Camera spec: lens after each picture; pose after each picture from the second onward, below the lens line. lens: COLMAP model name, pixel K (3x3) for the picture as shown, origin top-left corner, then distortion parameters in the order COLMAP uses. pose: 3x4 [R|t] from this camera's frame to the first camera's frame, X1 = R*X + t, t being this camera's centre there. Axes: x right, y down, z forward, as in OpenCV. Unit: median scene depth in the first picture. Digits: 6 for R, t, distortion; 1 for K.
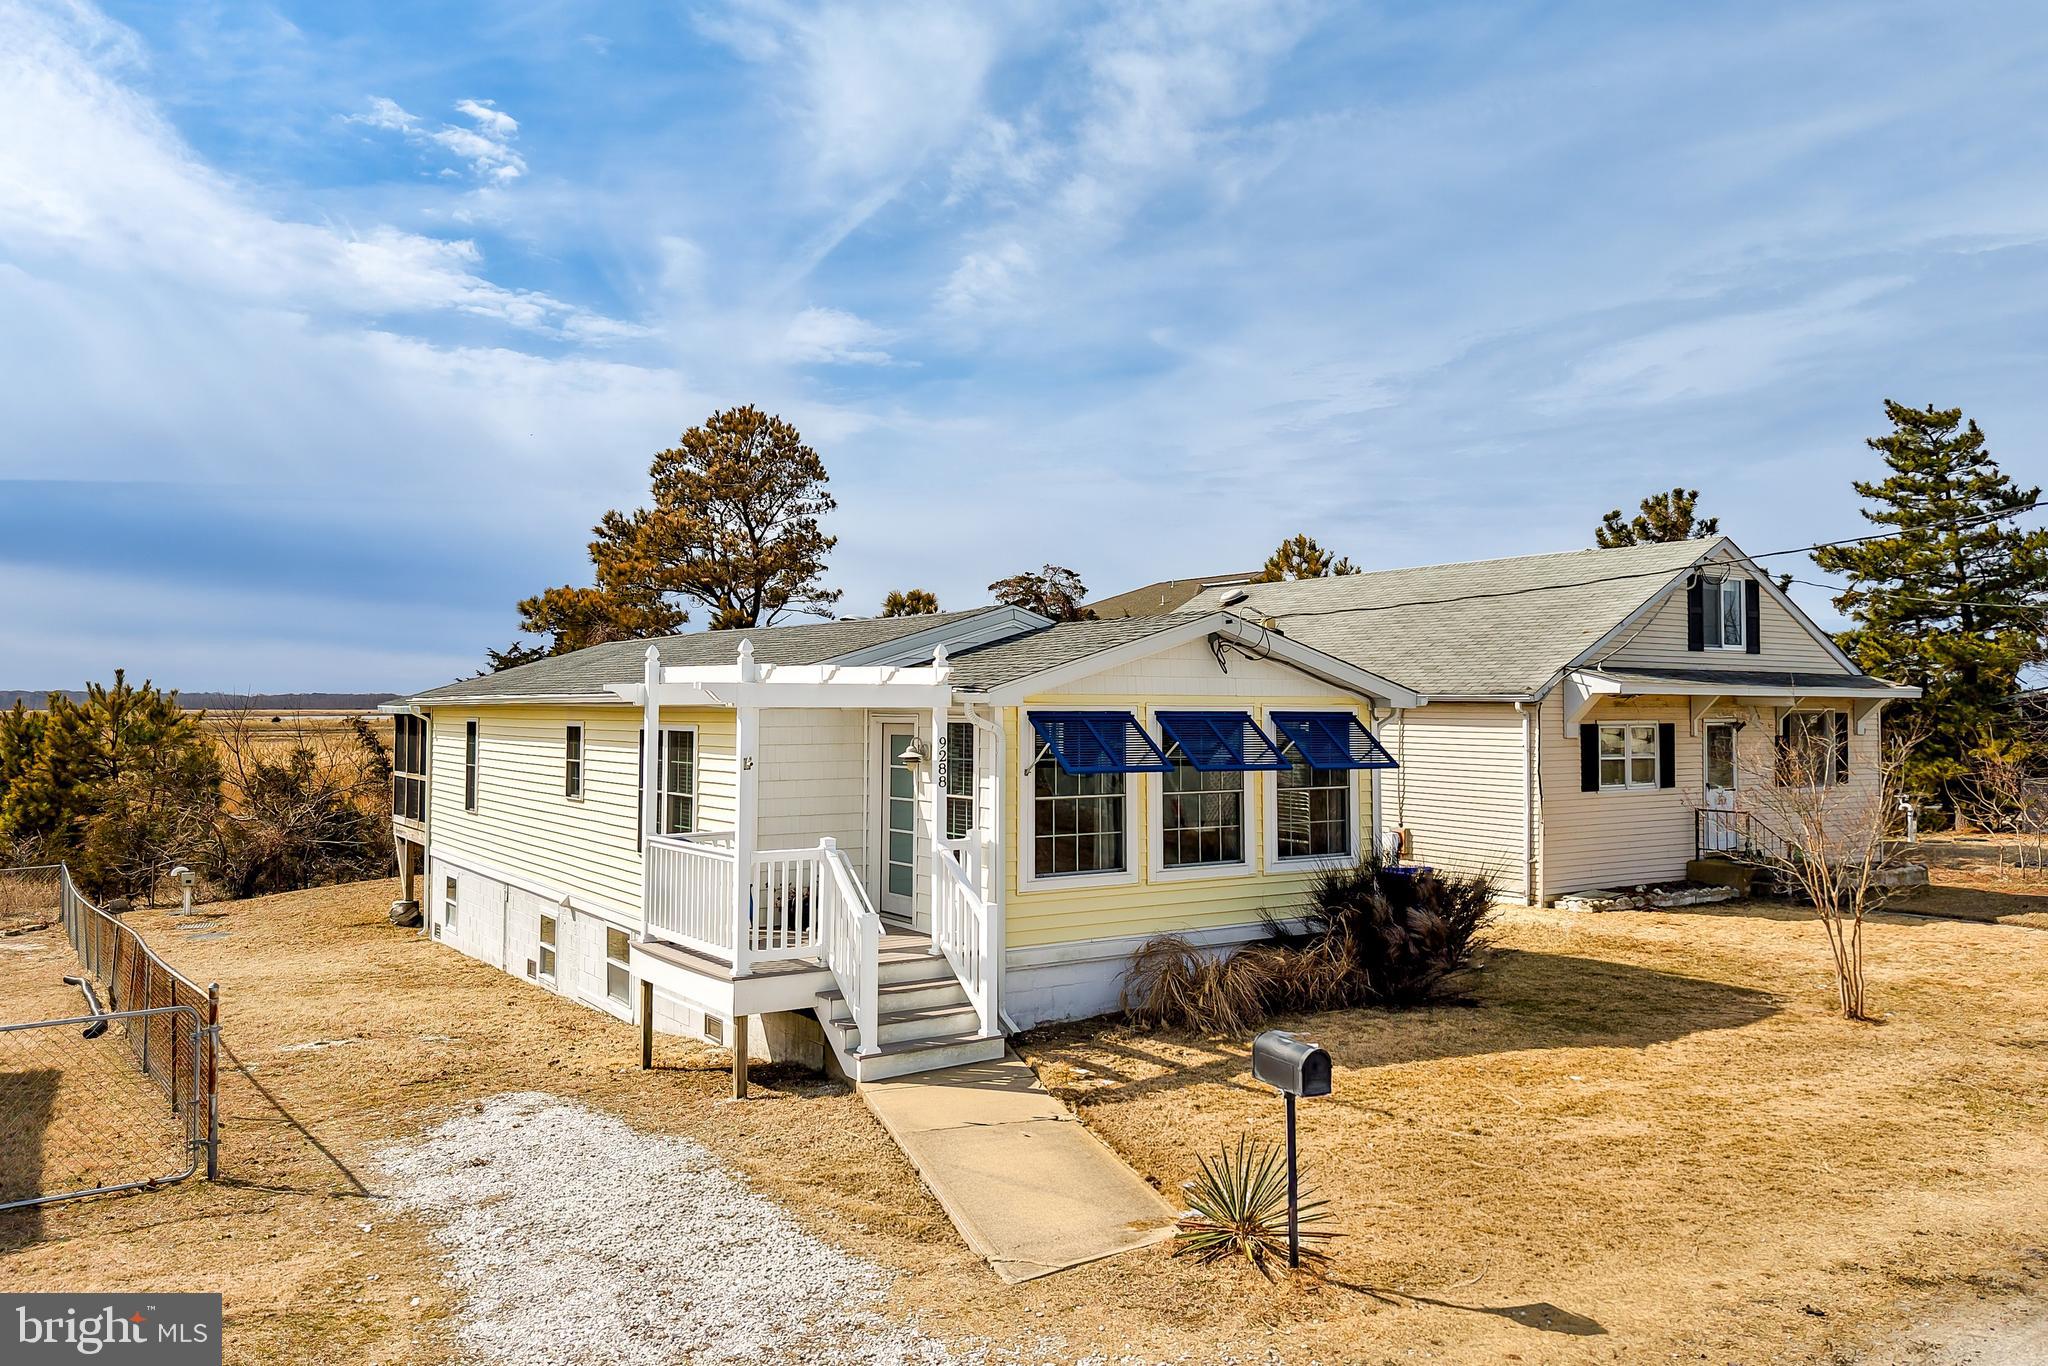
lens RADIAL K [[1436.5, 0, 994.4], [0, 1436.5, 603.5], [0, 0, 1]] dist [0.011407, 0.000965]
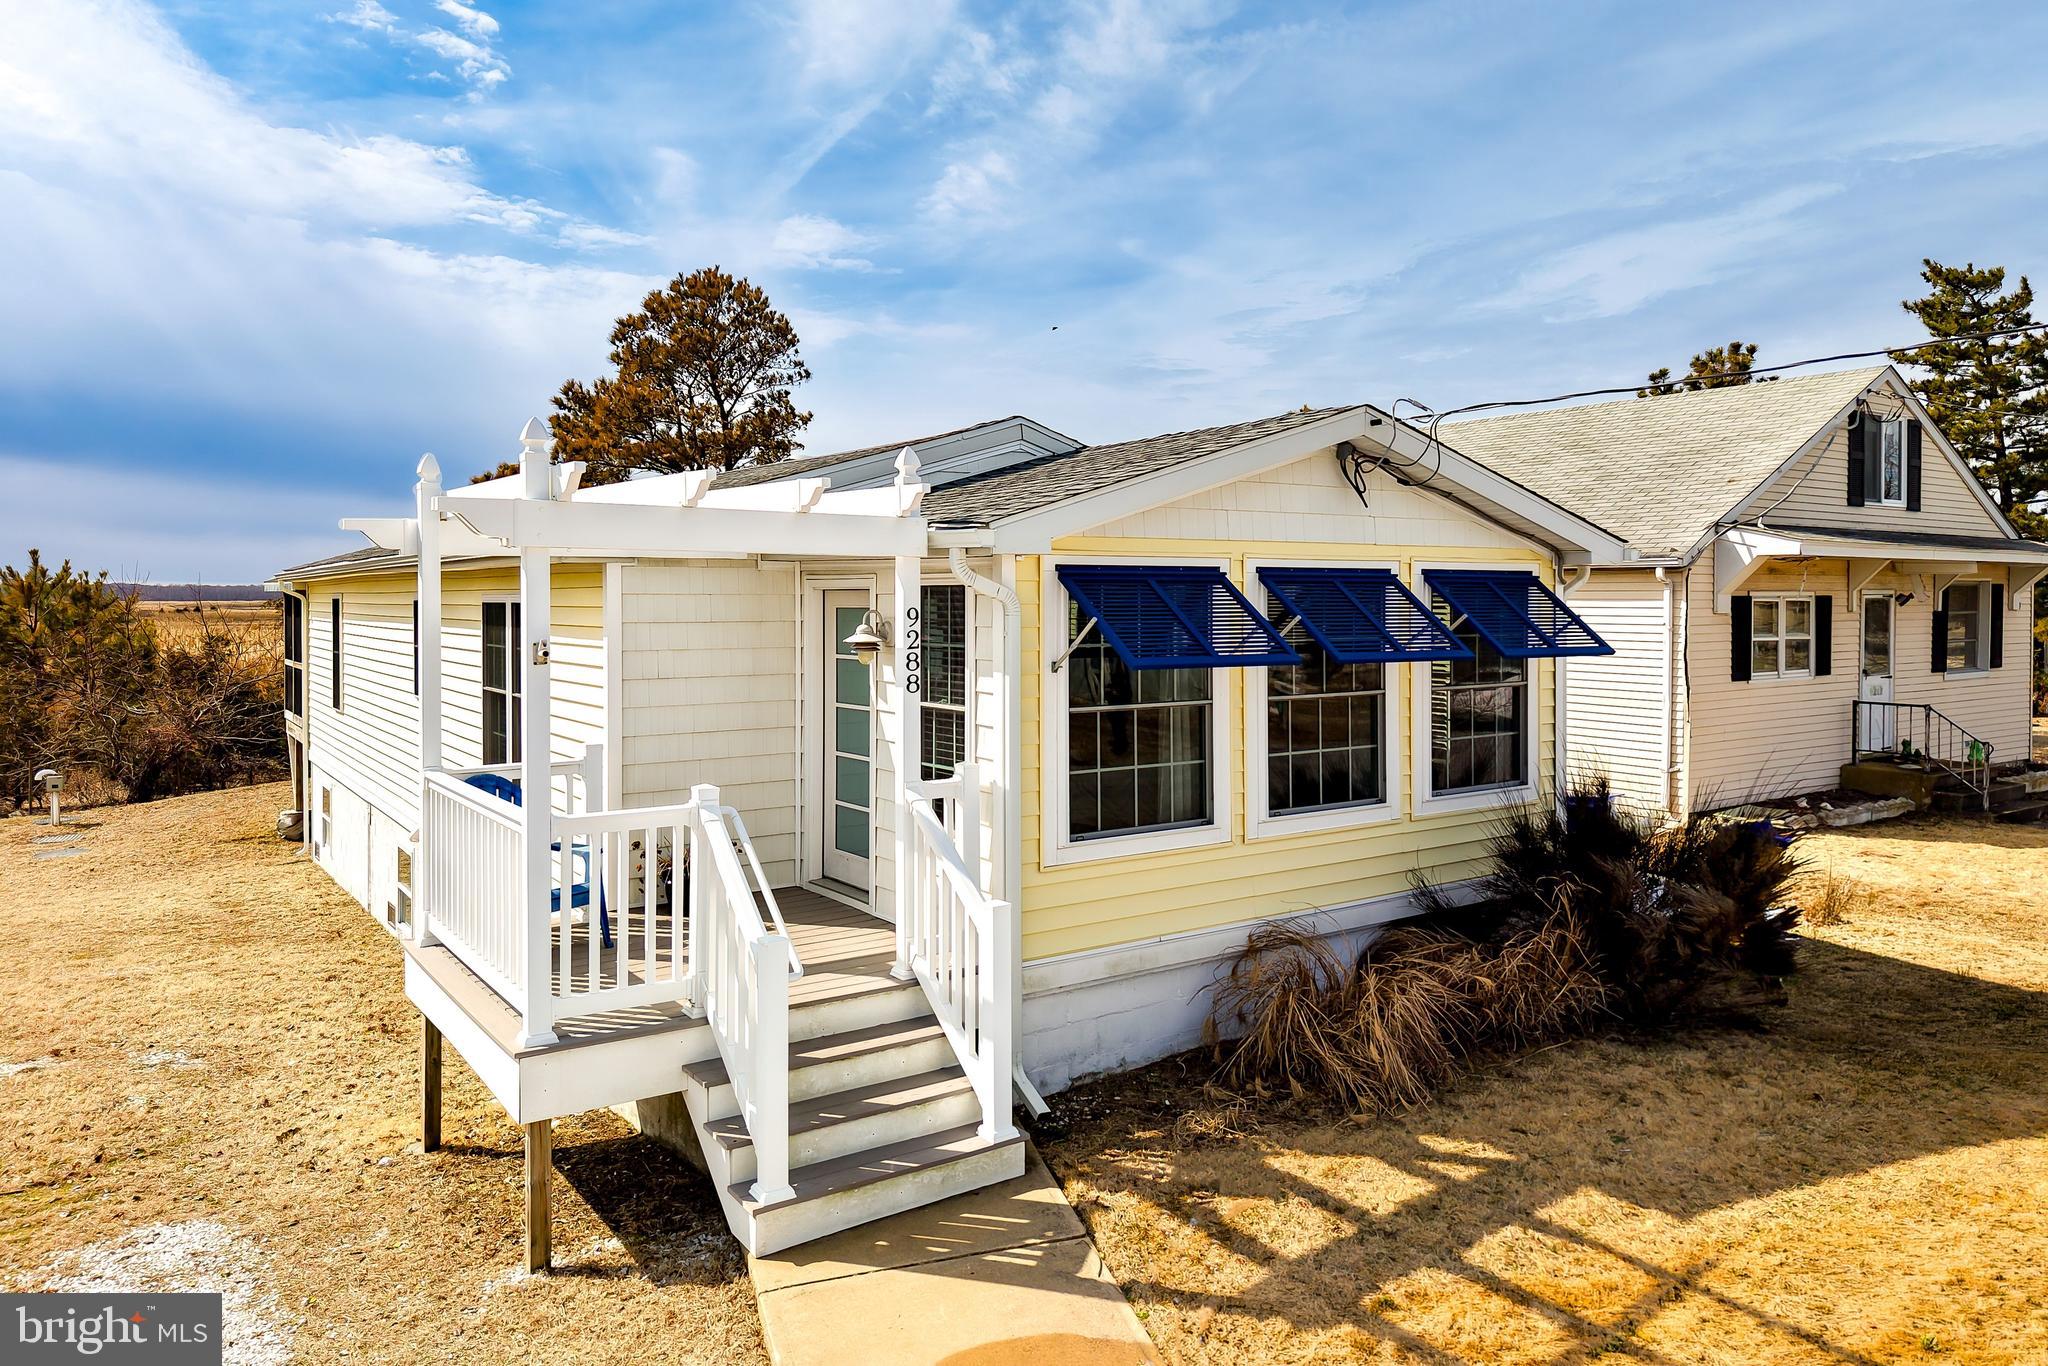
lens RADIAL K [[1284.7, 0, 986.2], [0, 1284.7, 594.3], [0, 0, 1]] dist [0.031014, -0.004348]
pose [[0.999951, -0.005522, 0.008273, -0.006090], [0.004941, 0.997626, 0.068693, 0.030416], [-0.008633, -0.068649, 0.997604, 0.280616]]
